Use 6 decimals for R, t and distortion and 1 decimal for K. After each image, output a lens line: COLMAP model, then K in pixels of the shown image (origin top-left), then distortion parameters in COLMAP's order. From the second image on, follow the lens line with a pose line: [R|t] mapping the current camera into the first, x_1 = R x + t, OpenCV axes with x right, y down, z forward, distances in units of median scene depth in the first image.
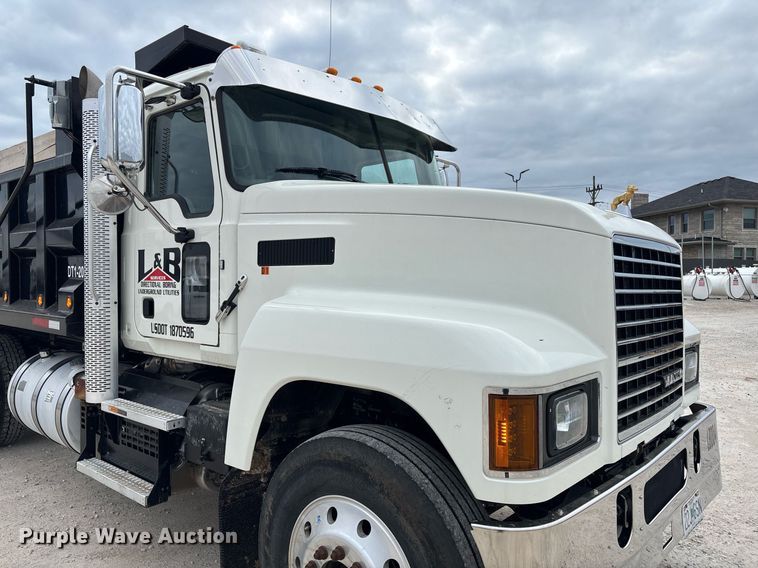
lens RADIAL K [[565.3, 0, 368.9], [0, 565.3, 283.5], [0, 0, 1]] dist [0.005346, 0.001790]
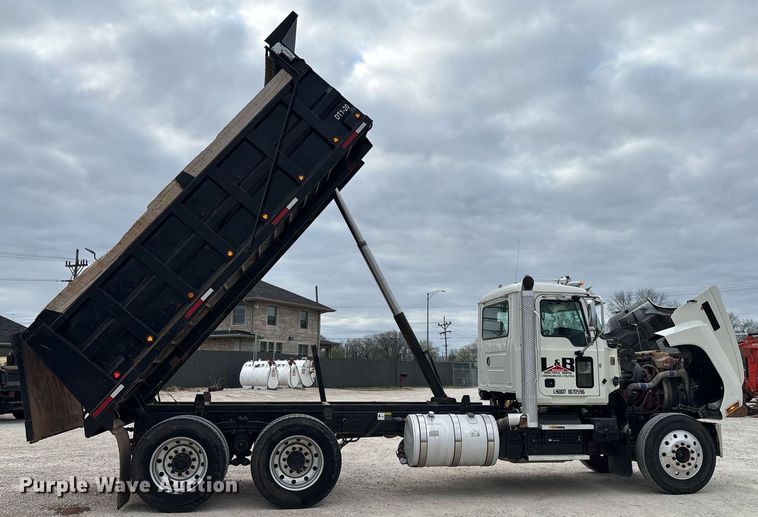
lens RADIAL K [[686.7, 0, 379.0], [0, 686.7, 258.5], [0, 0, 1]] dist [0.019434, -0.019905]
pose [[0.631416, 0.127758, 0.764847, -3.273311], [0.002607, 0.985979, -0.166848, 0.008850], [-0.775440, 0.107345, 0.622230, -0.282405]]
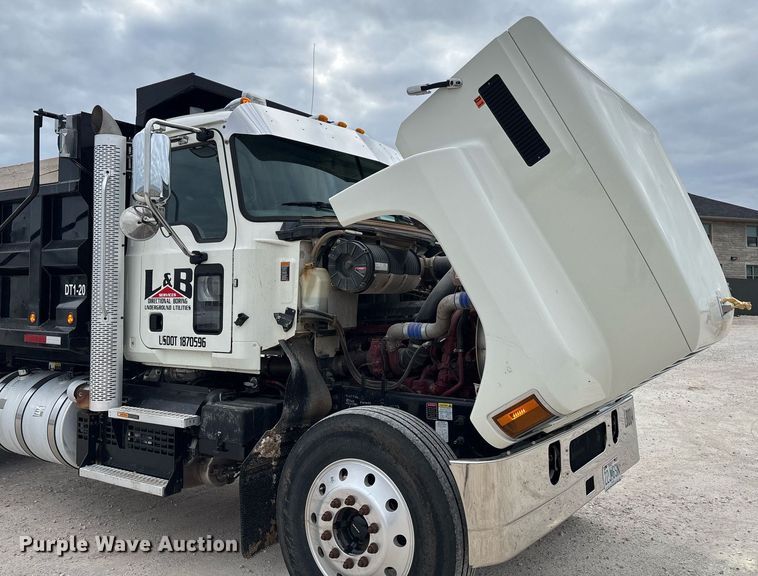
lens RADIAL K [[631.9, 0, 418.3], [0, 631.9, 267.0], [0, 0, 1]] dist [0.008818, 0.006845]
pose [[0.987105, 0.000885, 0.160074, -0.086453], [0.007935, 0.998485, -0.054448, 0.007441], [-0.159880, 0.055016, 0.985602, -0.335199]]
